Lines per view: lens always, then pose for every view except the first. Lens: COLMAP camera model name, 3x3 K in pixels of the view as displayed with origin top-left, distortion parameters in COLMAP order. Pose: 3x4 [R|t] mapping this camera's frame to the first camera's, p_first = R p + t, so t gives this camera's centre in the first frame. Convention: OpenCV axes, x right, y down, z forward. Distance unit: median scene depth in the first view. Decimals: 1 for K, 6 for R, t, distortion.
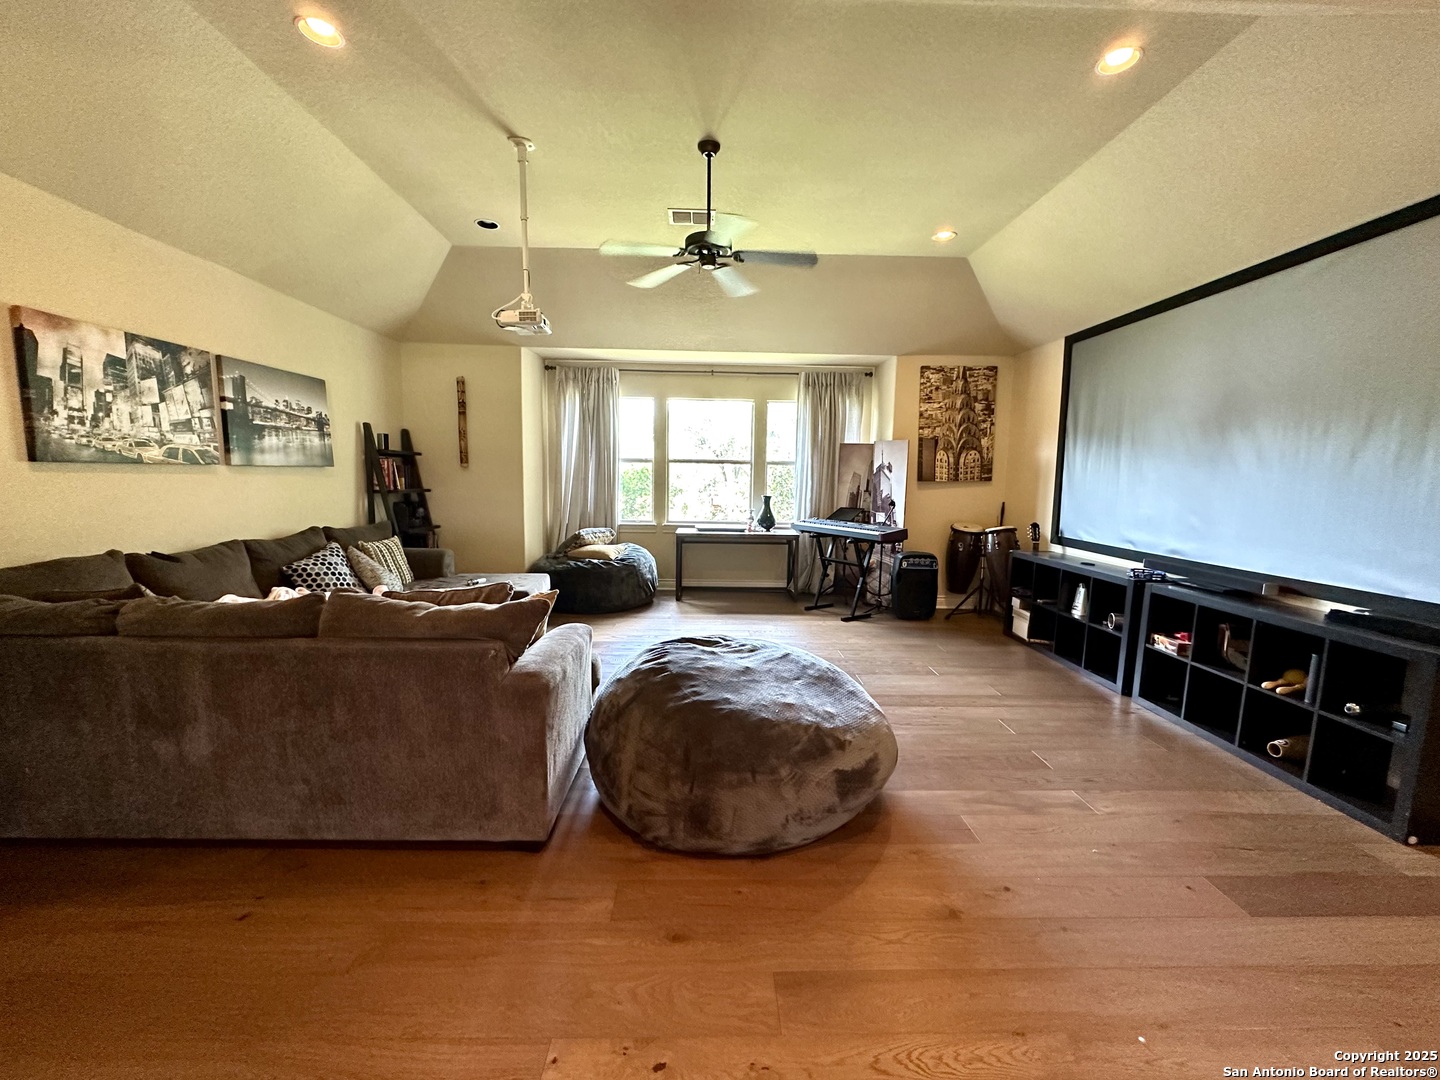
lens RADIAL K [[574.8, 0, 719.2], [0, 574.8, 541.7], [0, 0, 1]] dist [-0.003205, -0.000028]
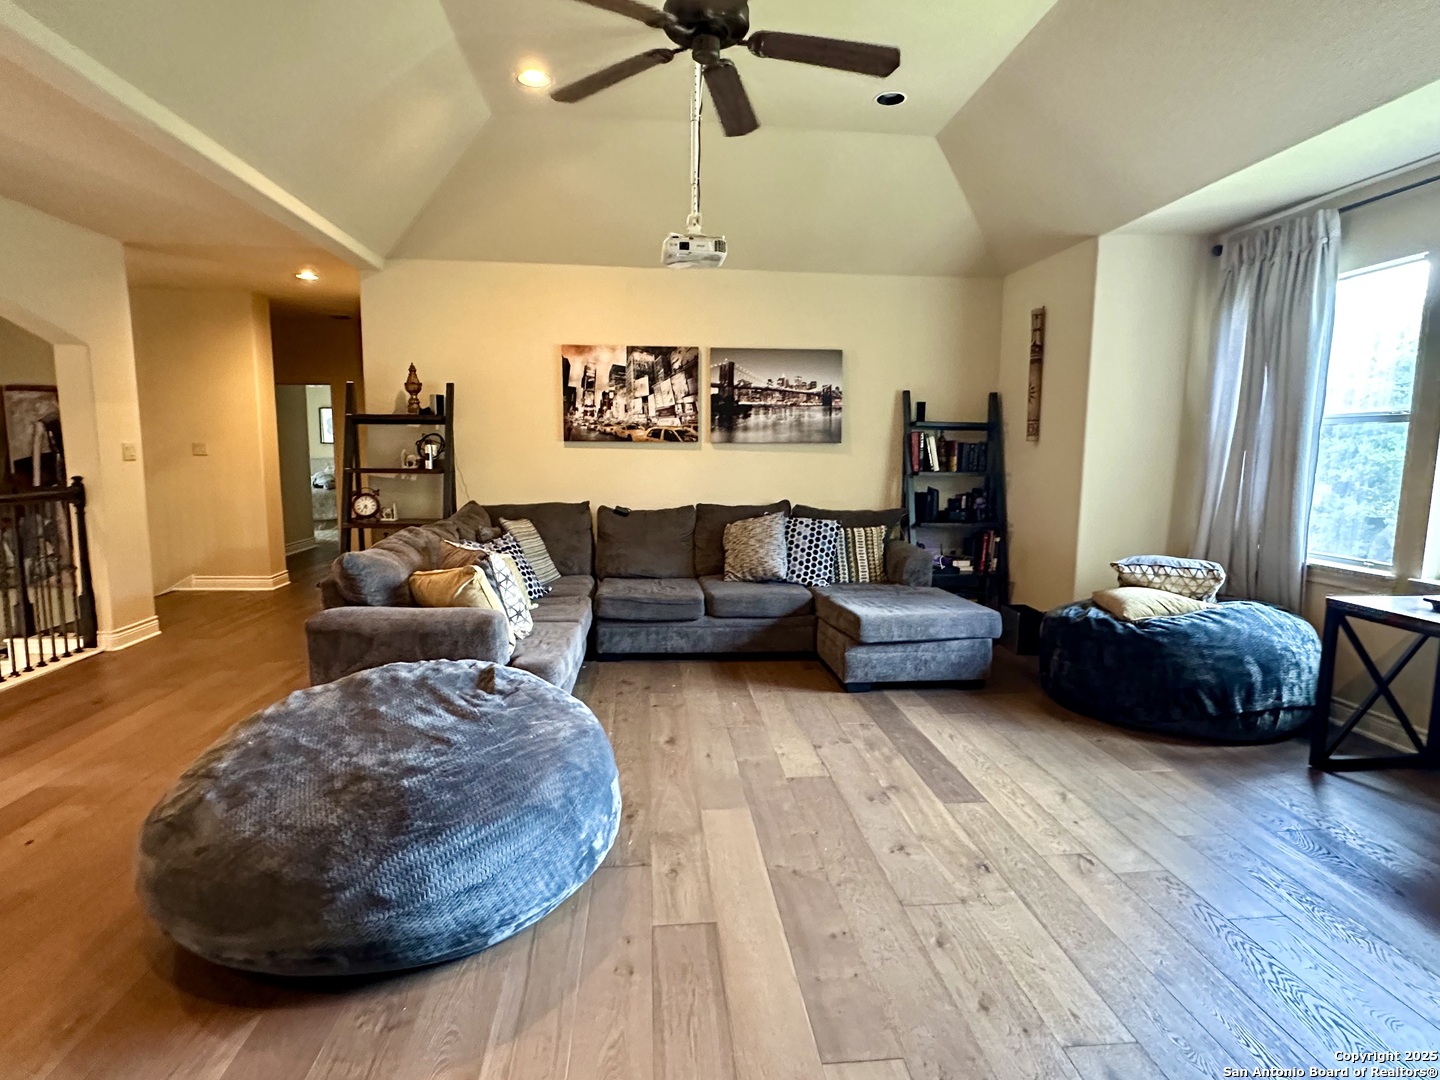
lens RADIAL K [[761.9, 0, 719.3], [0, 761.9, 544.1], [0, 0, 1]] dist [-0.004096, -0.000832]
pose [[0.058487, 0.112017, -0.991984, 0.762949], [-0.124406, 0.986756, 0.104092, -0.102637], [0.990506, 0.117320, 0.071648, 1.027023]]
